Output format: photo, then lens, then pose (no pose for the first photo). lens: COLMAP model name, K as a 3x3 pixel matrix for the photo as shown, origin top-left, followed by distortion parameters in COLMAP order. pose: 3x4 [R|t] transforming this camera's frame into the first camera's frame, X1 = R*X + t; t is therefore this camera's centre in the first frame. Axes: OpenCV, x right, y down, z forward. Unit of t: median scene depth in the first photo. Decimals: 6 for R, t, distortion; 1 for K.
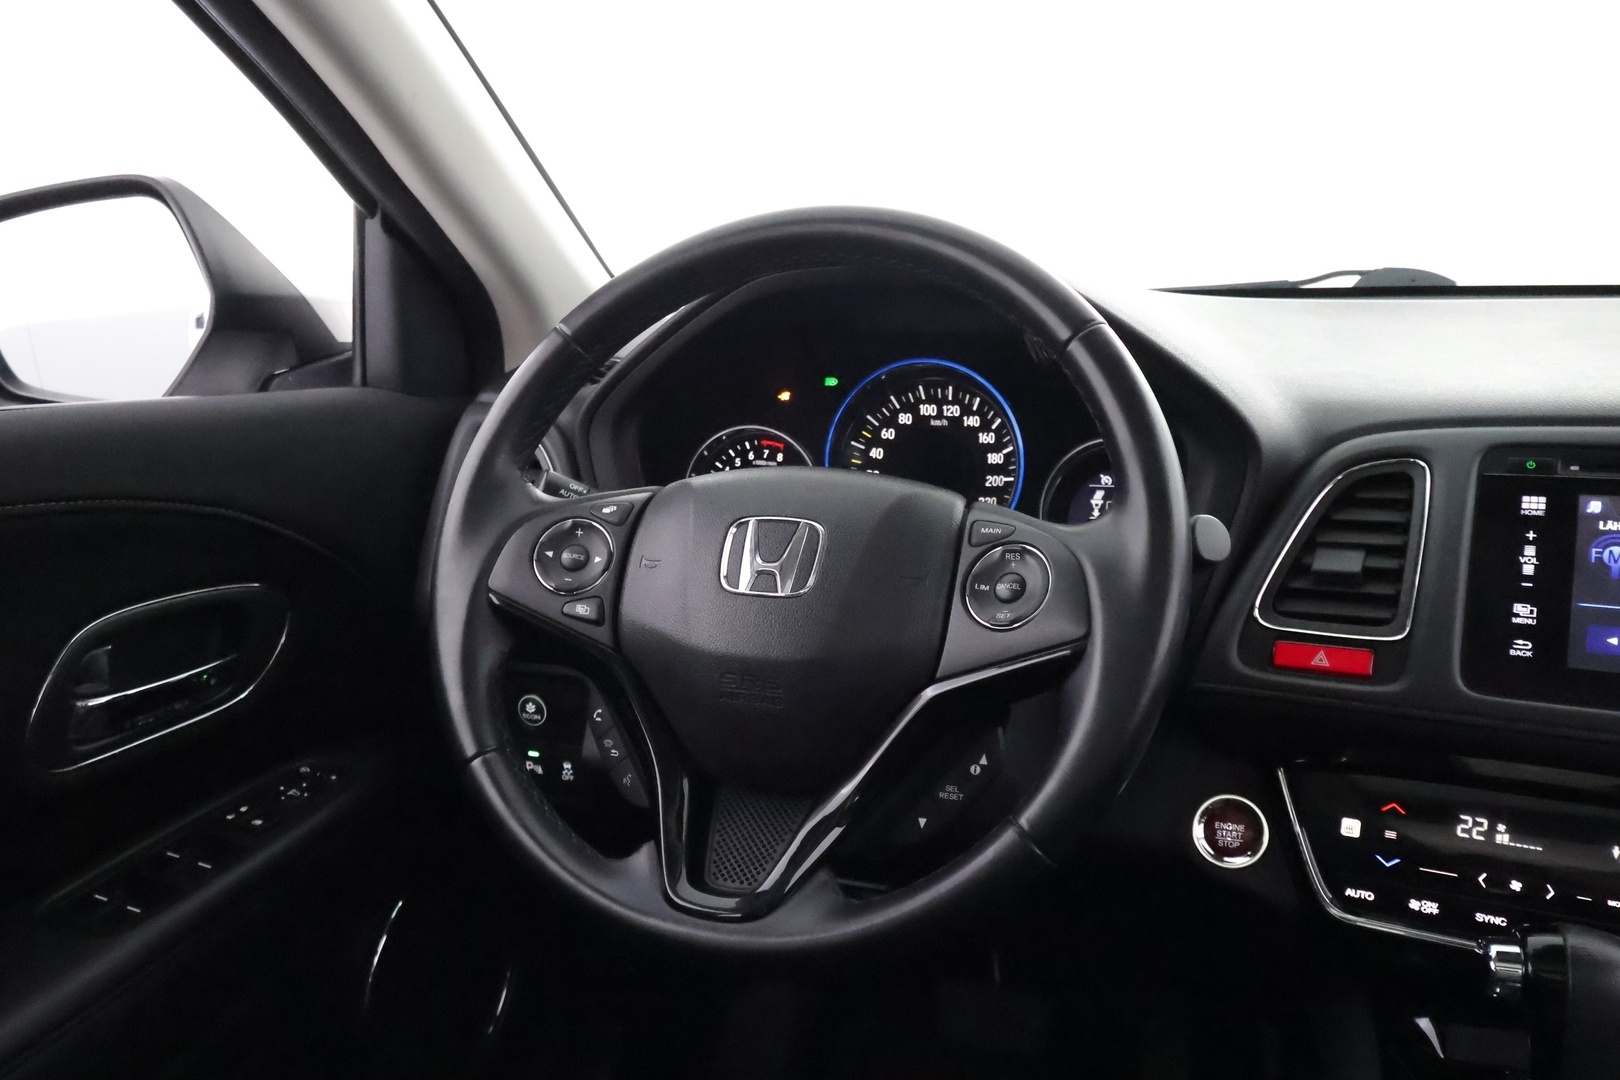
lens RADIAL K [[1285.0, 0, 824.6], [0, 1285.0, 549.7], [0, 0, 1]] dist [-0.007164, 0.017140]
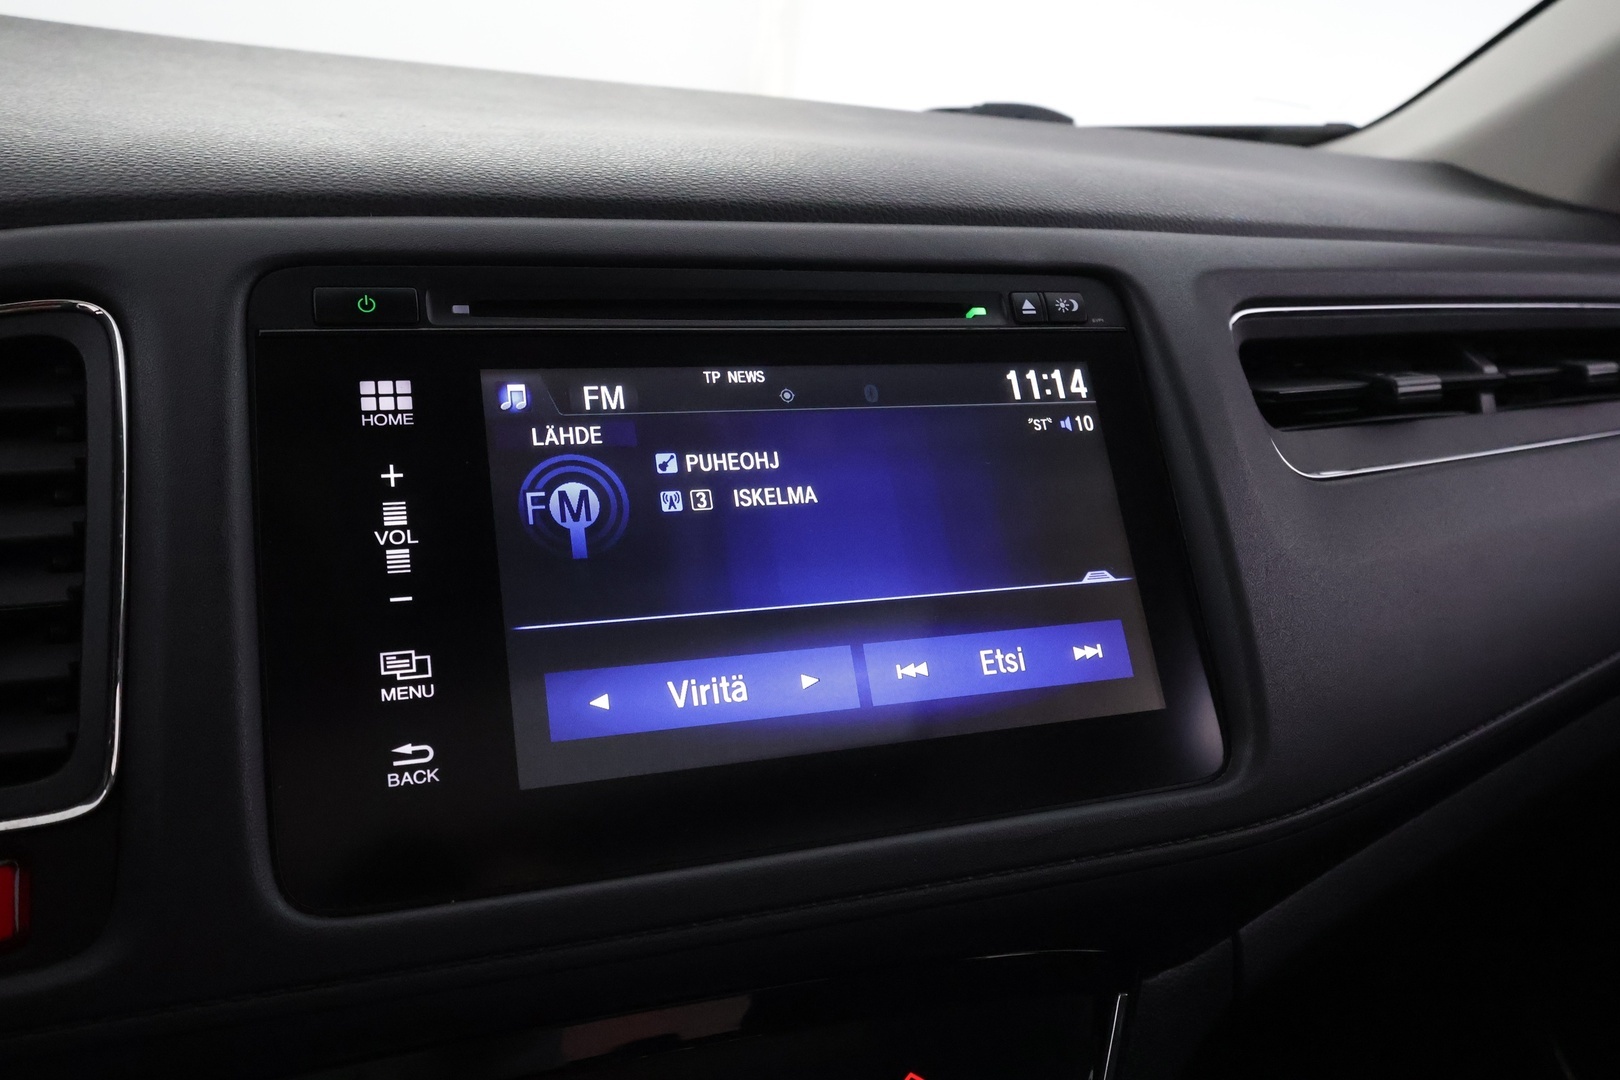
lens RADIAL K [[1285.0, 0, 805.2], [0, 1285.0, 529.2], [0, 0, 1]] dist [-0.007164, 0.017140]
pose [[0.646660, -0.137697, 0.750247, 0.325196], [0.101126, 0.990365, 0.094604, -0.019618], [-0.756046, 0.014693, 0.654354, 0.631250]]
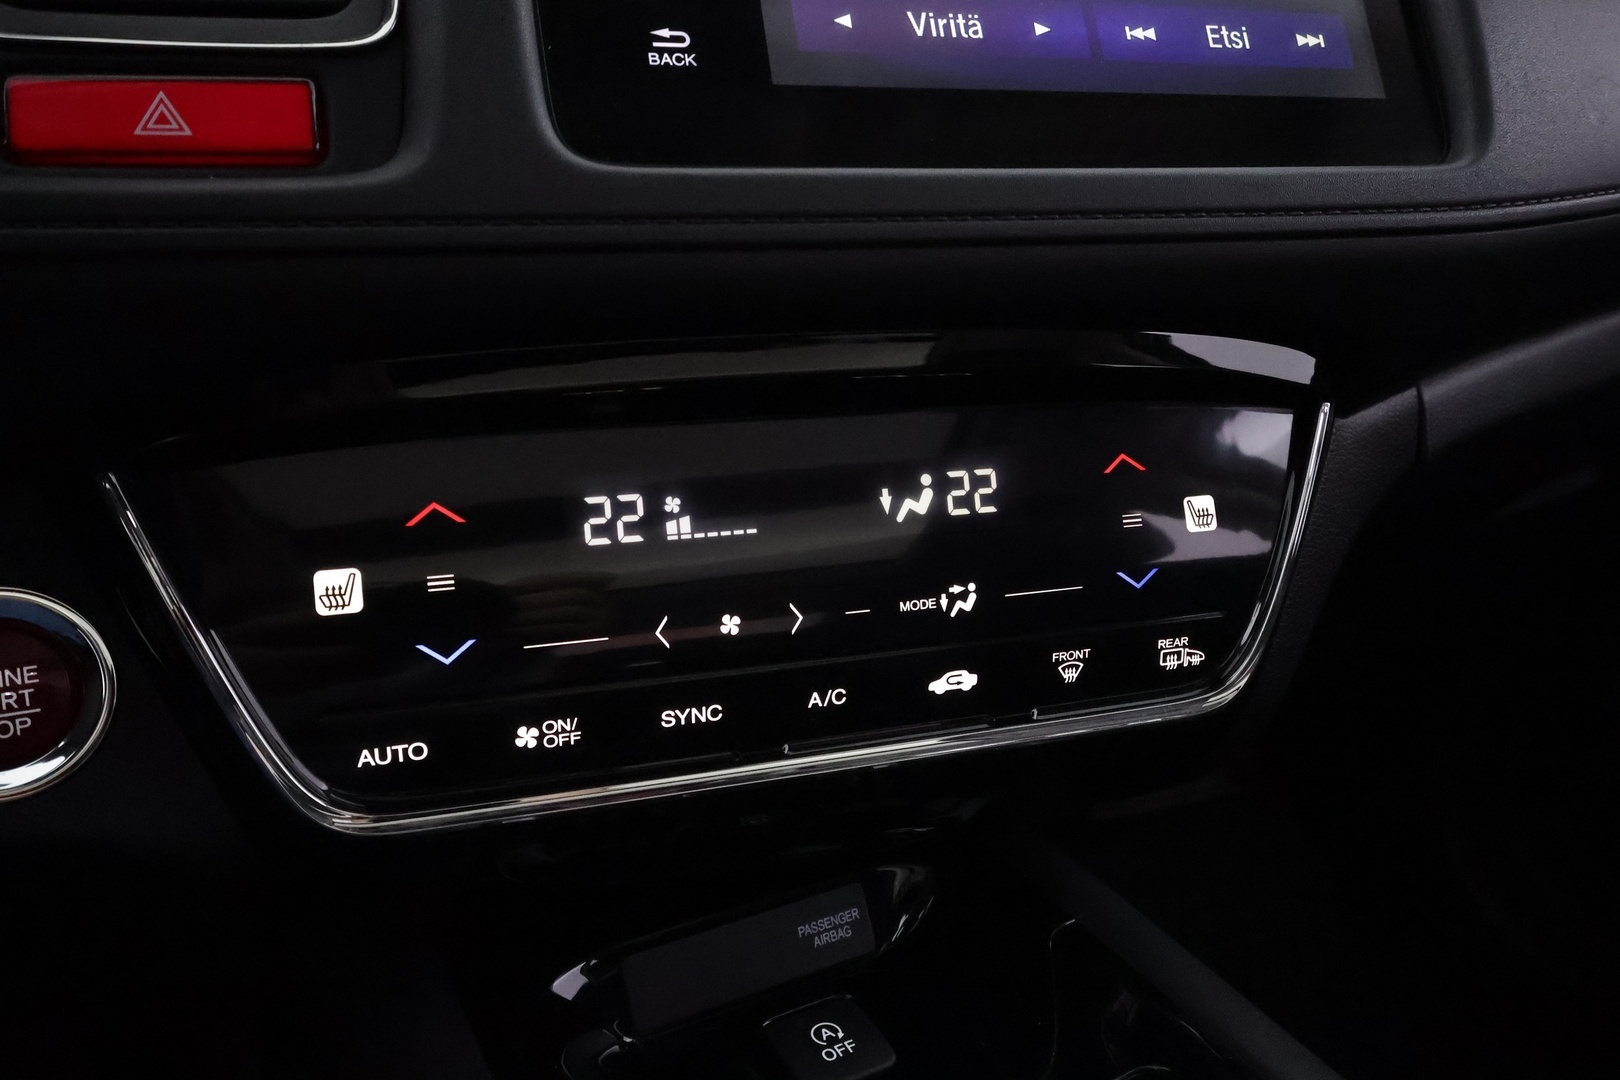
lens RADIAL K [[1285.0, 0, 809.0], [0, 1285.0, 553.8], [0, 0, 1]] dist [-0.007164, 0.017140]
pose [[0.666309, -0.218144, 0.713054, 0.246072], [0.101601, 0.973893, 0.203002, 0.148982], [-0.738722, -0.062814, 0.671077, 0.672322]]
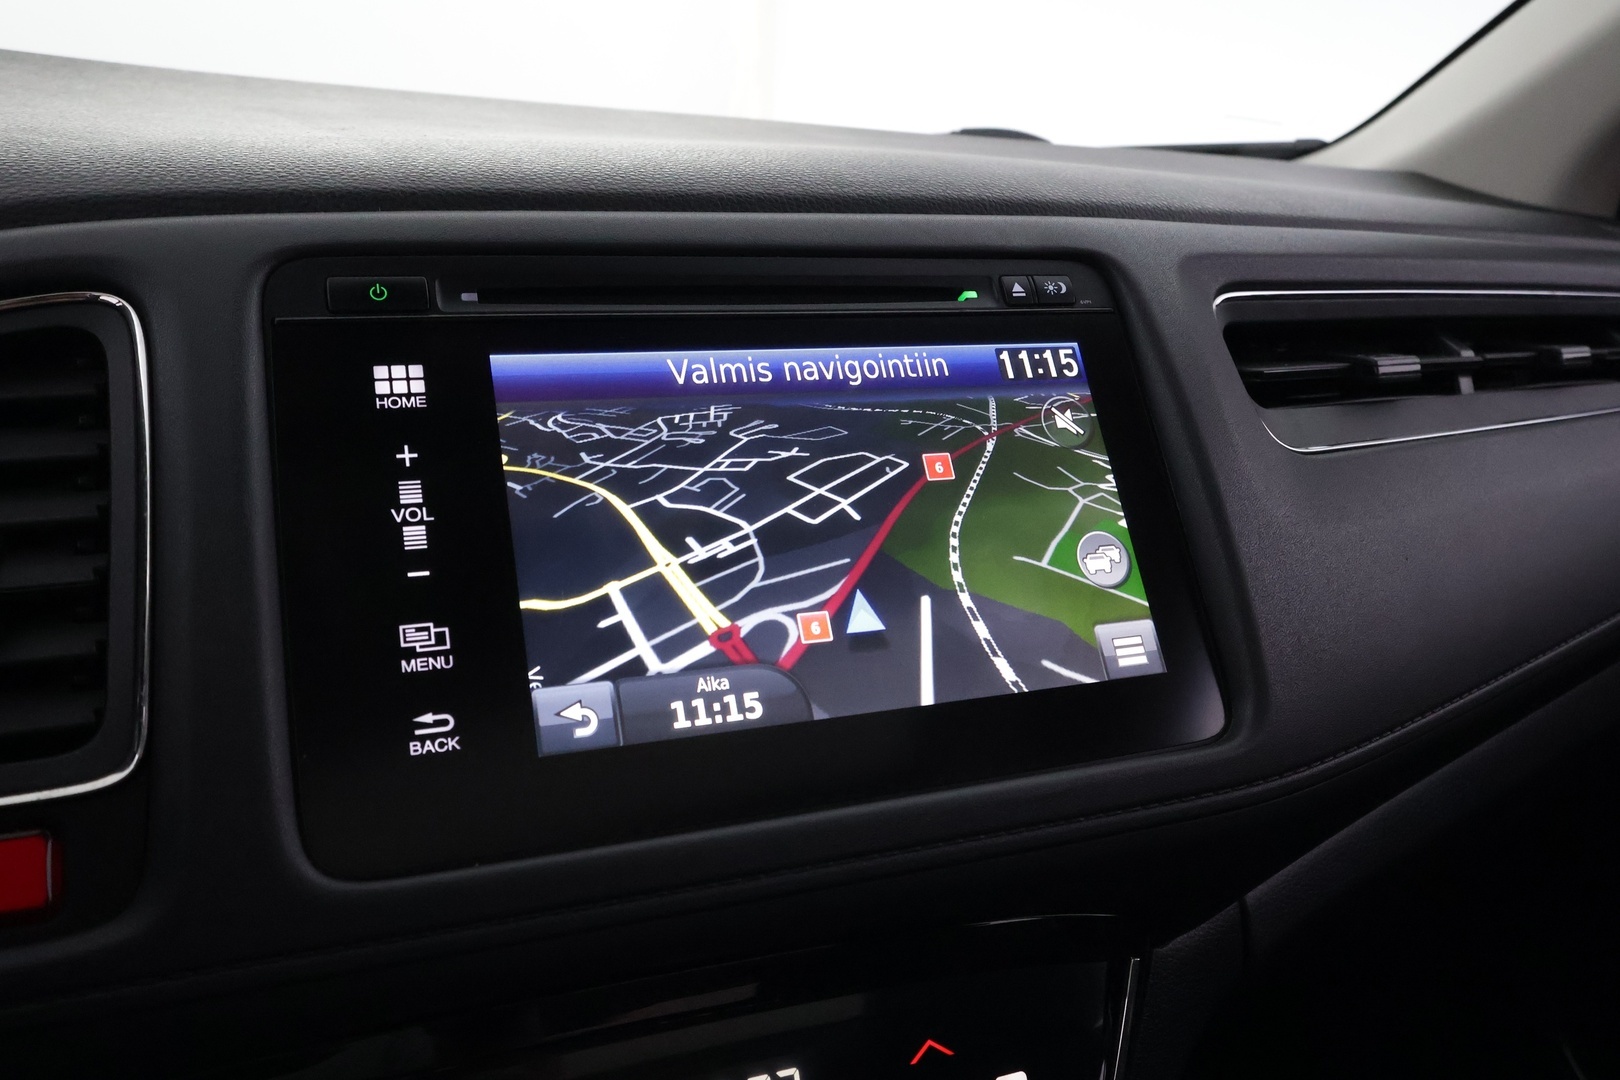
lens RADIAL K [[1285.0, 0, 805.9], [0, 1285.0, 534.0], [0, 0, 1]] dist [-0.007164, 0.017140]
pose [[0.635936, -0.130647, 0.760603, 0.309799], [0.129307, 0.989672, 0.061881, 0.004869], [-0.760832, 0.058999, 0.646262, 0.629203]]
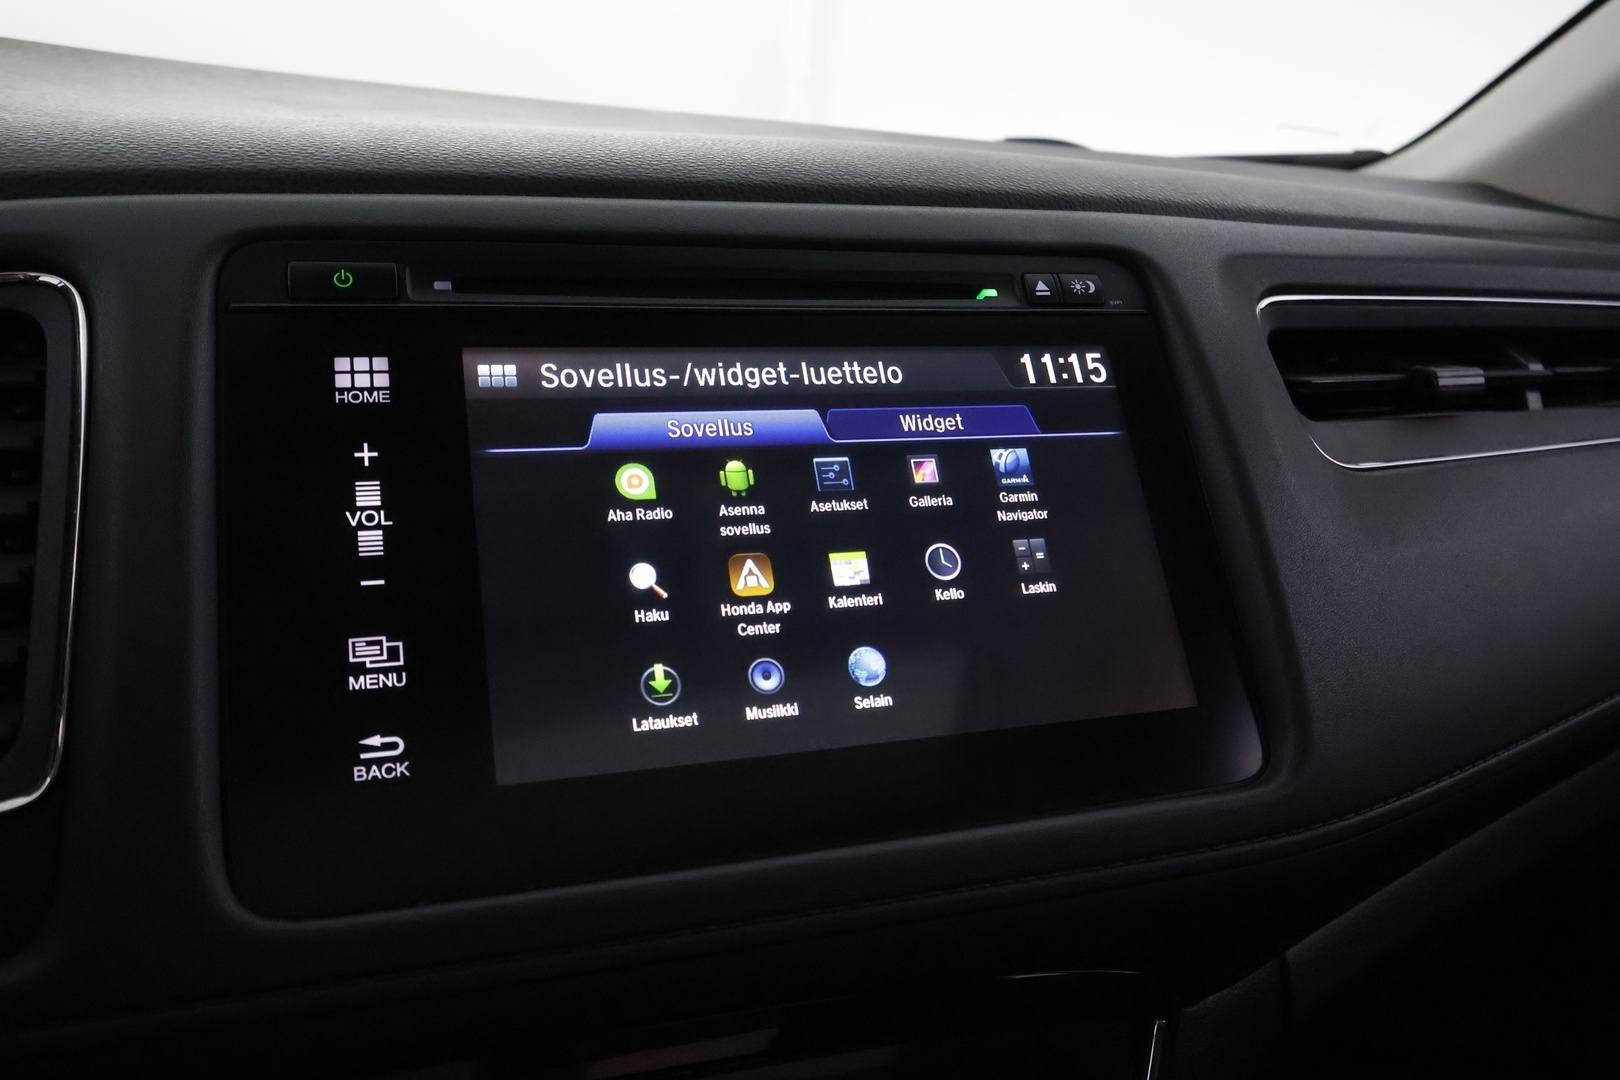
lens RADIAL K [[1285.0, 0, 810.6], [0, 1285.0, 523.1], [0, 0, 1]] dist [-0.007164, 0.017140]
pose [[0.664835, -0.102644, 0.739904, 0.349434], [0.114259, 0.992832, 0.035065, 0.010939], [-0.738200, 0.061228, 0.671798, 0.639948]]
